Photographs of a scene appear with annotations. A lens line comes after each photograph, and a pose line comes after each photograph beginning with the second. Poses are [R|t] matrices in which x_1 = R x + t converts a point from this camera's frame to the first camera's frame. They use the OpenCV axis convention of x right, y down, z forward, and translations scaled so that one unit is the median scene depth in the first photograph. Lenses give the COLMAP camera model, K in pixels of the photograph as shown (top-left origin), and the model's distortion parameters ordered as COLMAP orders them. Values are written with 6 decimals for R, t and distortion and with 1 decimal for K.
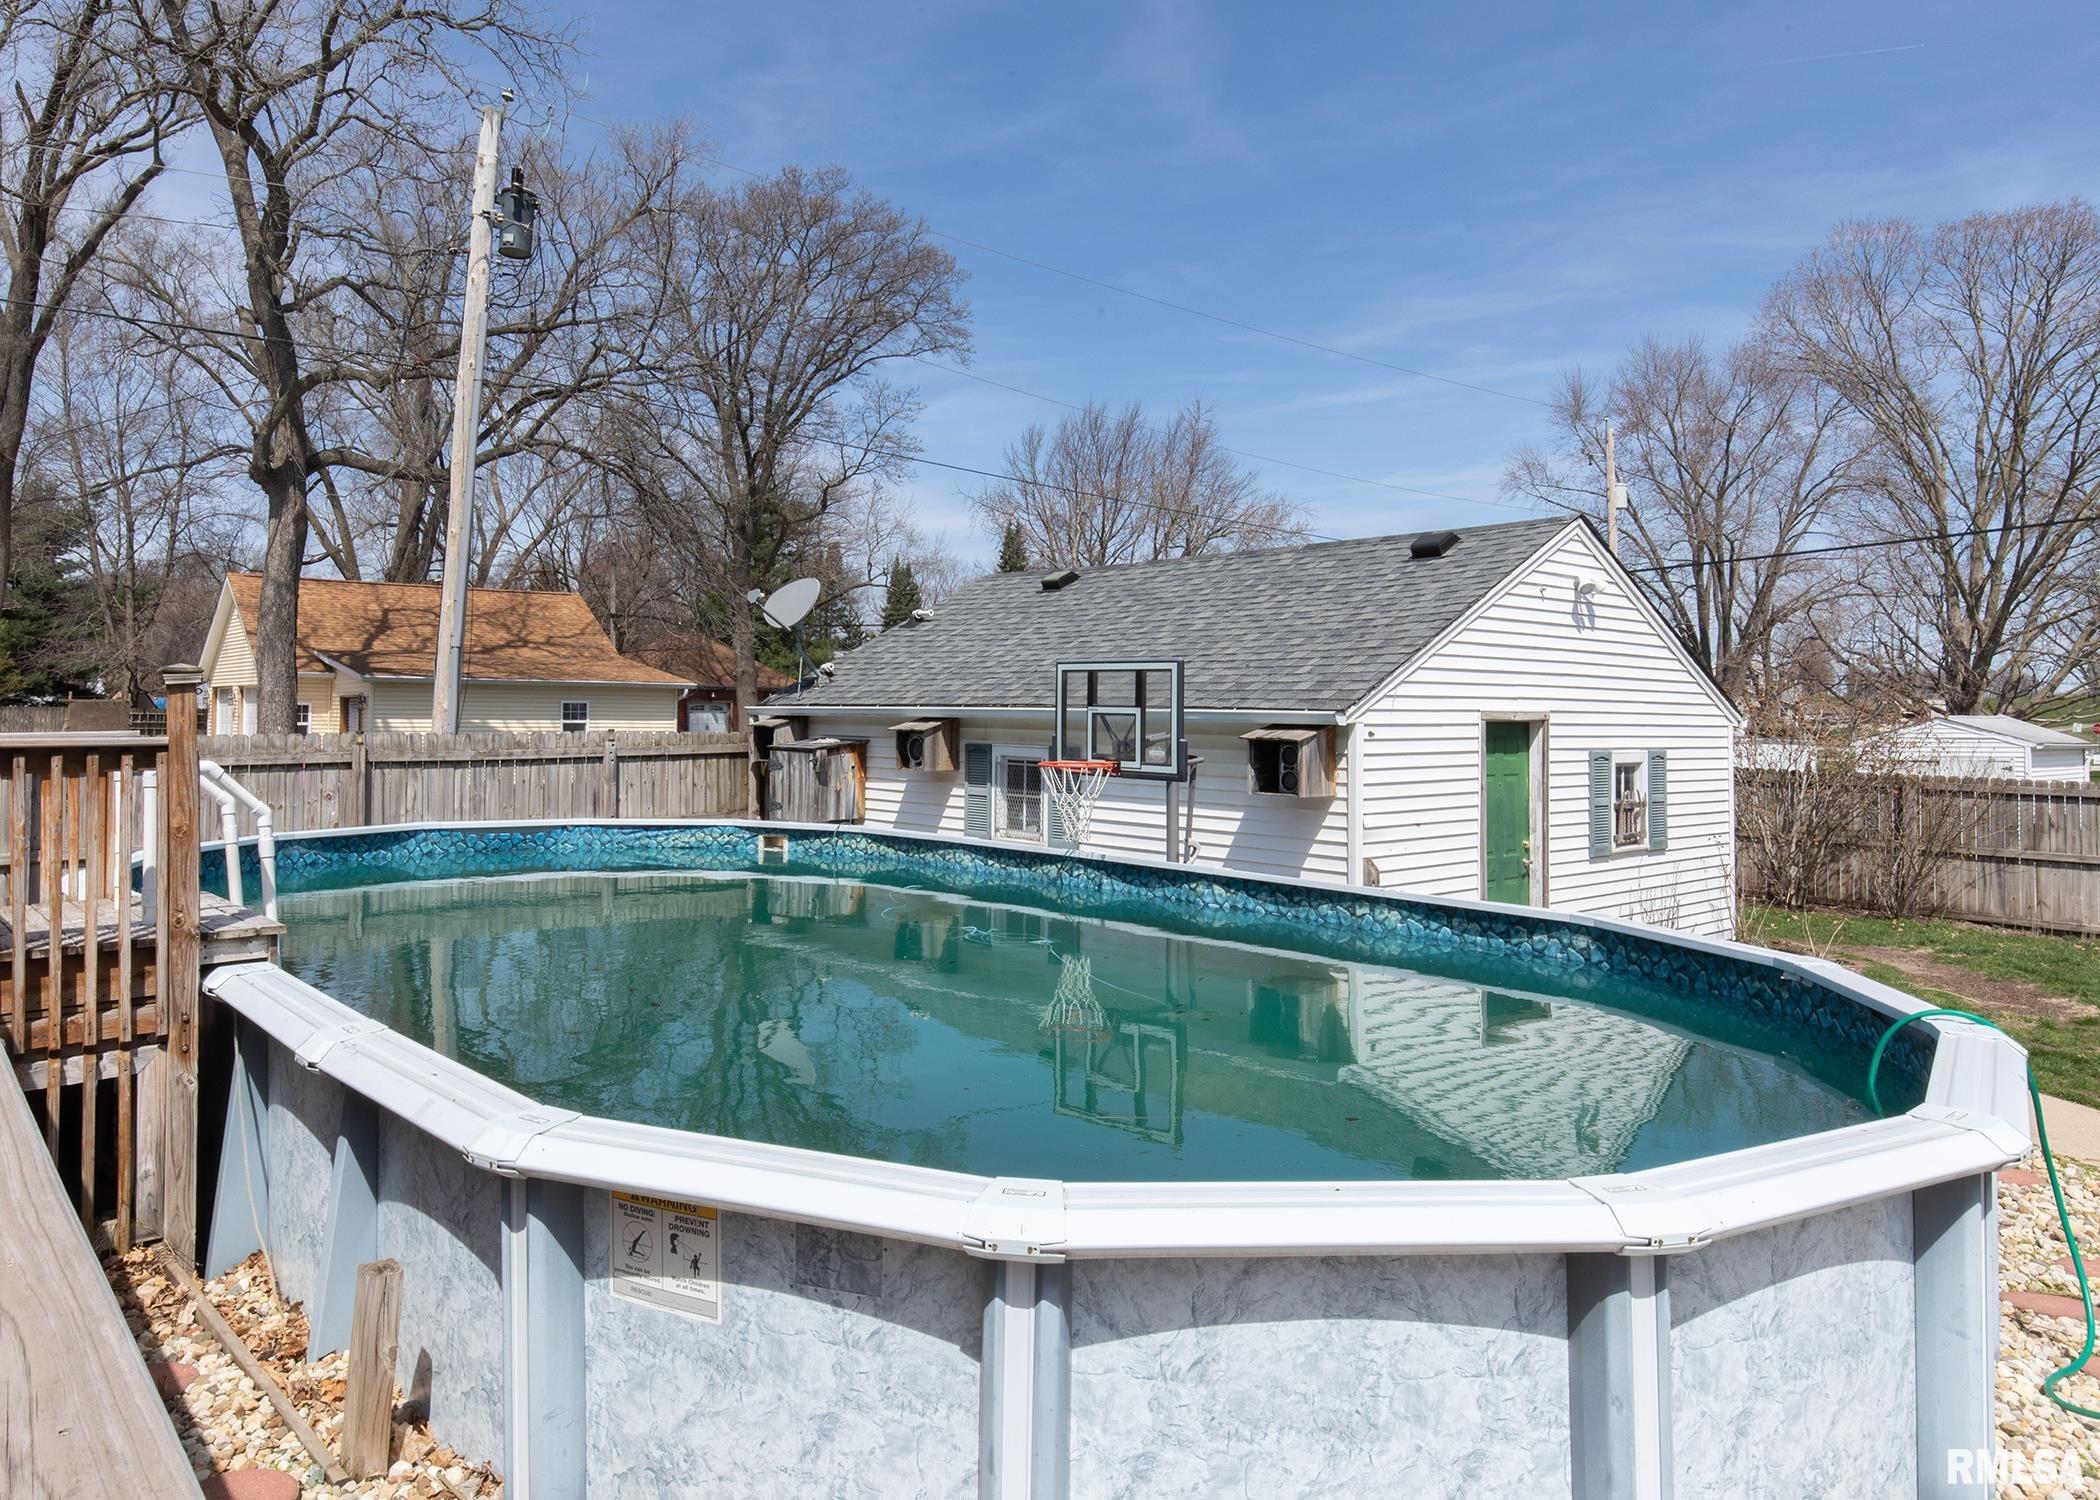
lens RADIAL K [[1387.2, 0, 1051.1], [0, 1387.2, 692.5], [0, 0, 1]] dist [-0.000616, 0.000056]
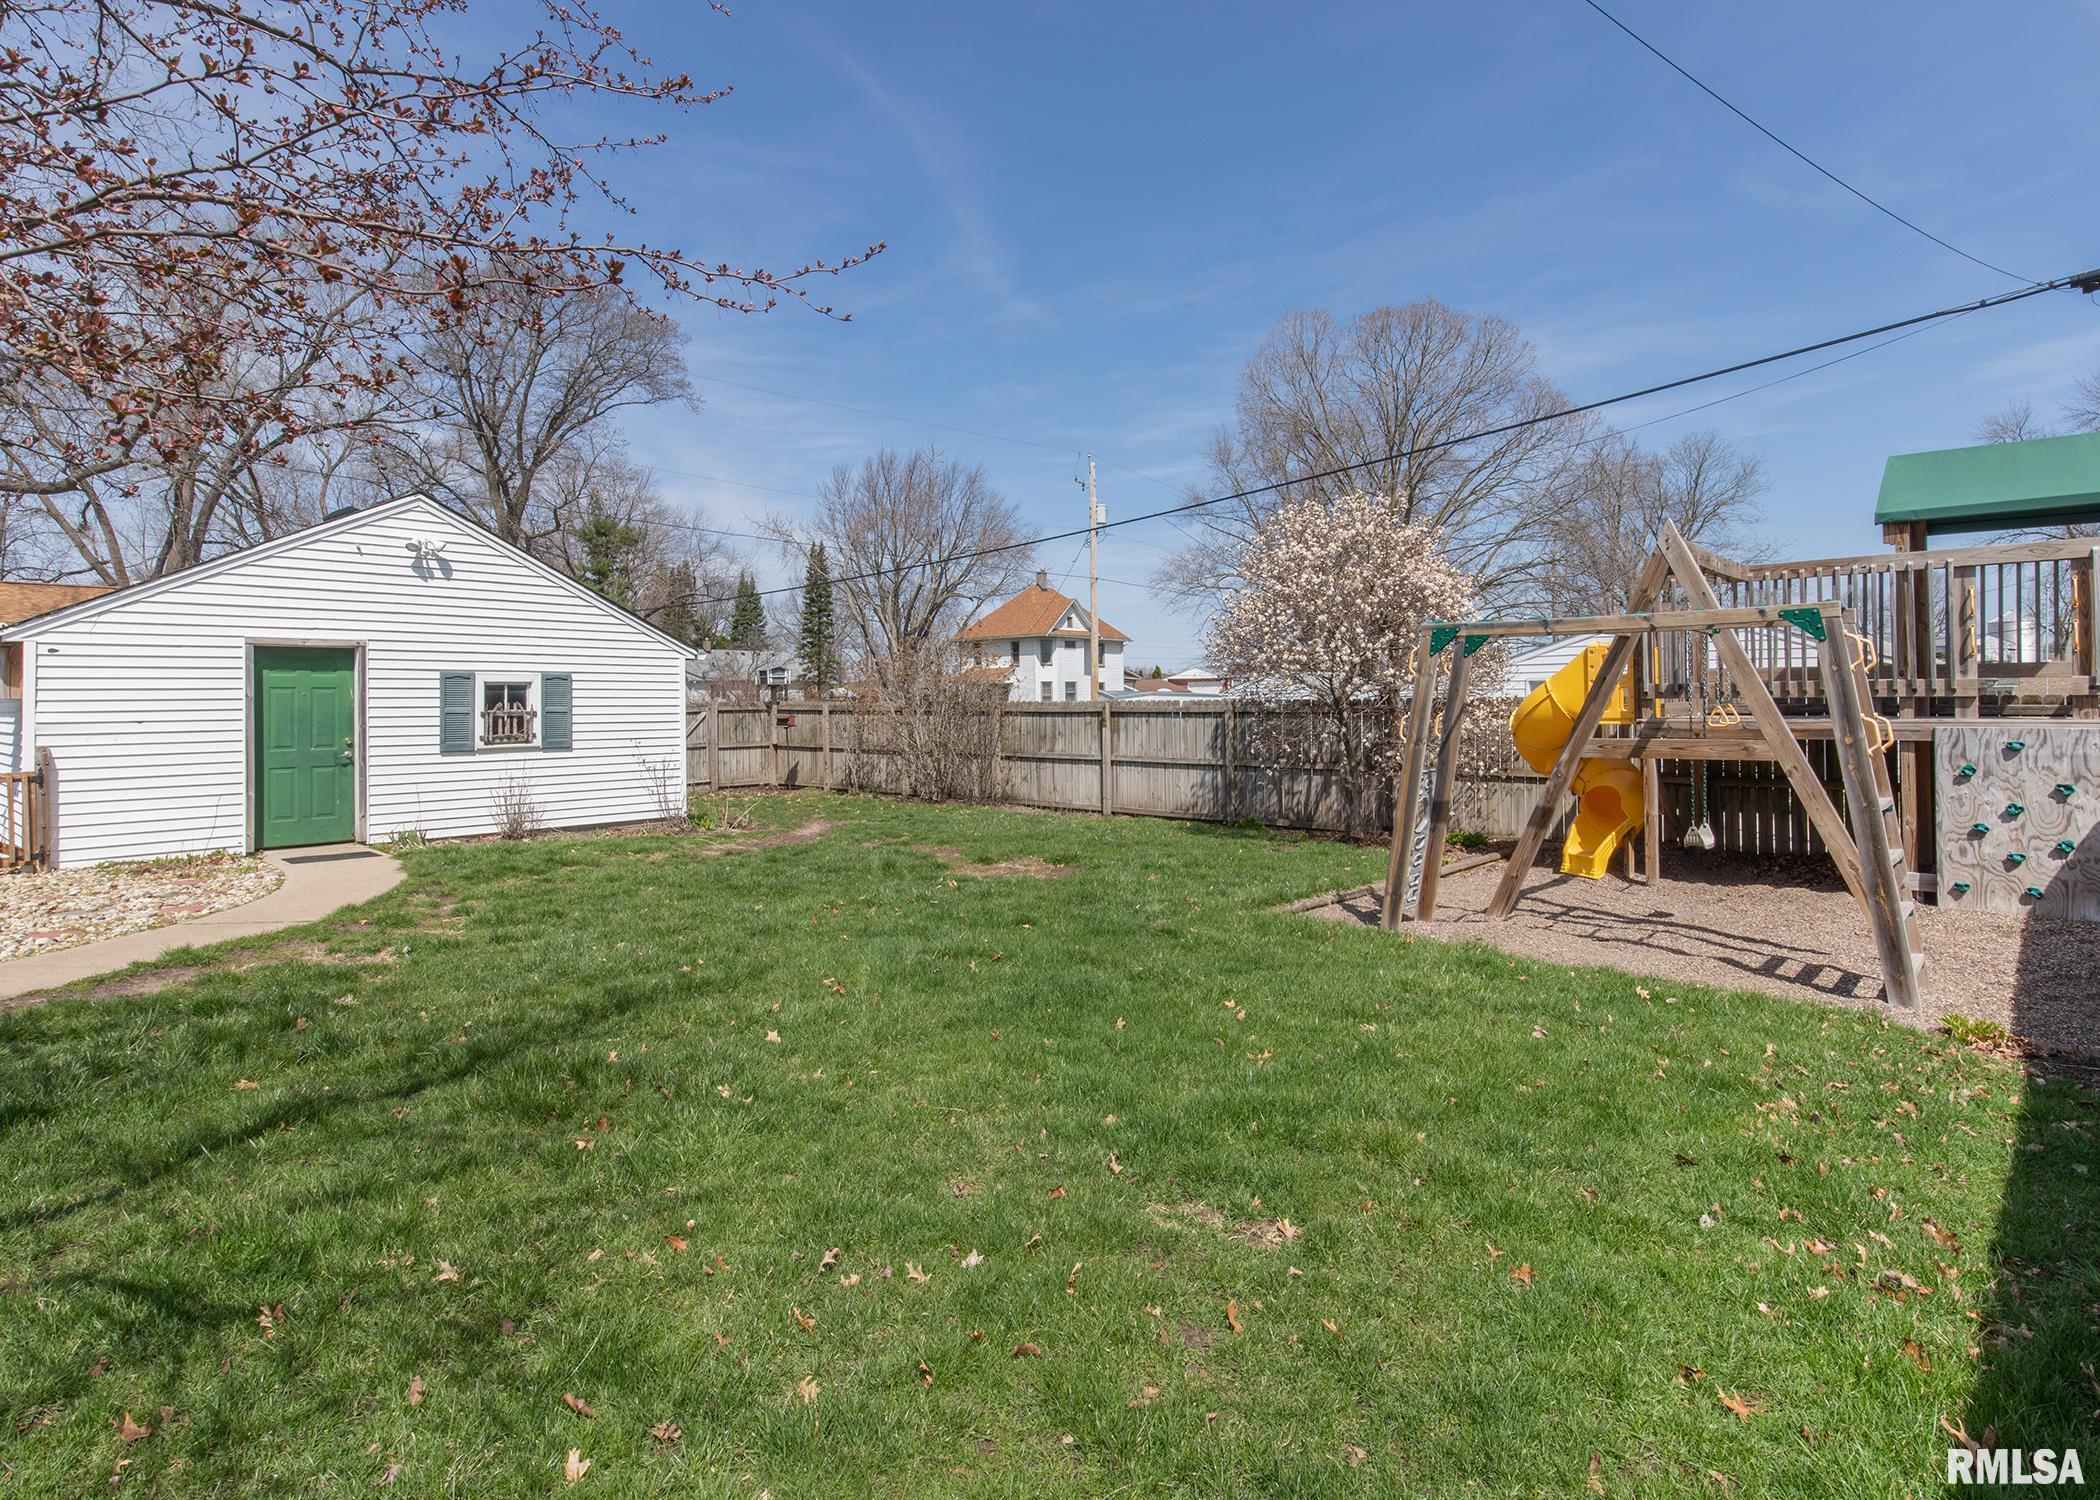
lens RADIAL K [[1120.6, 0, 1116.0], [0, 1120.6, 689.7], [0, 0, 1]] dist [0.002411, 0.000185]
pose [[0.990360, -0.022669, 0.136647, 0.874393], [0.022342, 0.999743, 0.003926, 0.069184], [-0.136701, -0.000835, 0.990612, -0.151131]]
